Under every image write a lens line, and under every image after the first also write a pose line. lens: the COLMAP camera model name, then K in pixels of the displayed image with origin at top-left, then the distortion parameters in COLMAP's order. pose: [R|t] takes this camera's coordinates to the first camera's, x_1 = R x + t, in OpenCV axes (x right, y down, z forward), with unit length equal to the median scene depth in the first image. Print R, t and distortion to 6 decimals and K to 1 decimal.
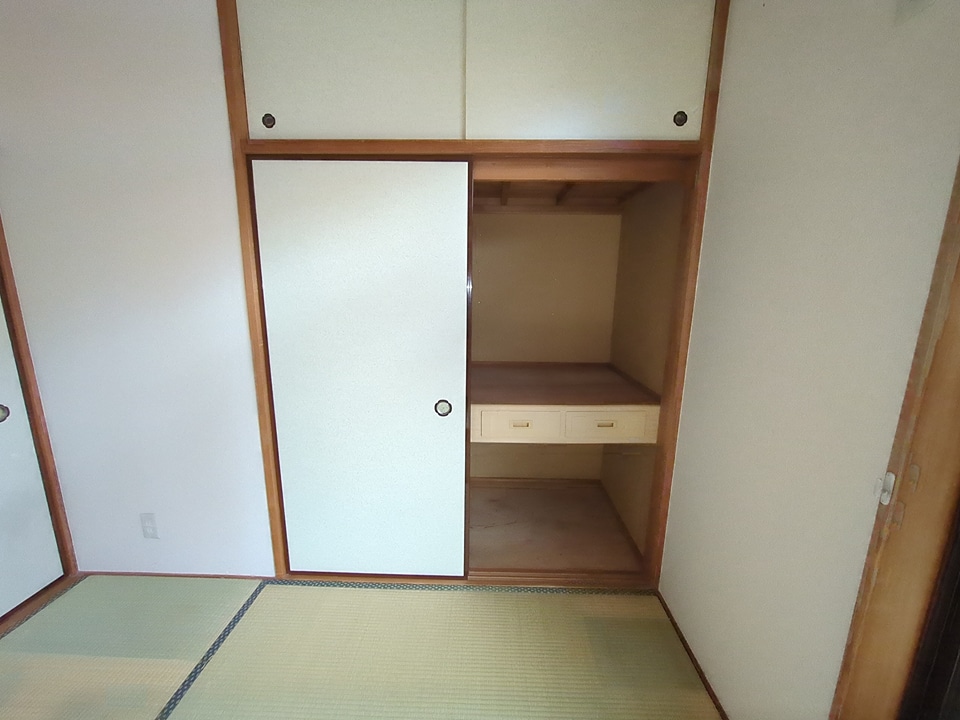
lens RADIAL K [[376.1, 0, 482.4], [0, 376.1, 360.4], [0, 0, 1]] dist [-0.005281, 0.001516]
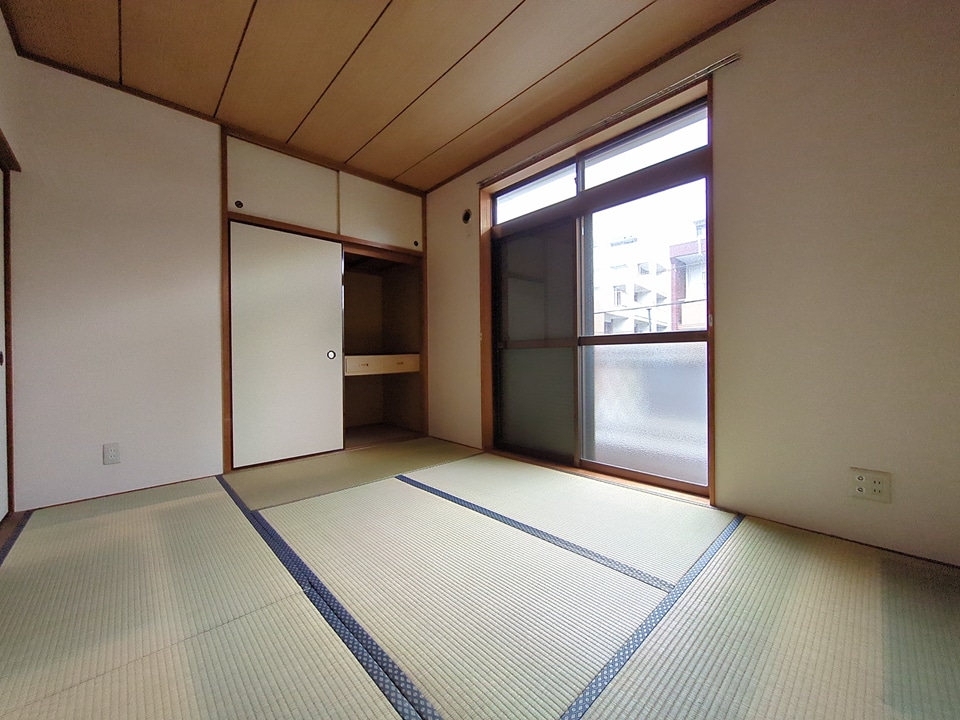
lens RADIAL K [[376.1, 0, 480.3], [0, 376.1, 352.3], [0, 0, 1]] dist [-0.005281, 0.001516]
pose [[0.707646, -0.017212, 0.706357, -1.061824], [0.148254, 0.981066, -0.124618, 0.530371], [-0.690838, 0.192906, 0.696800, -1.052409]]
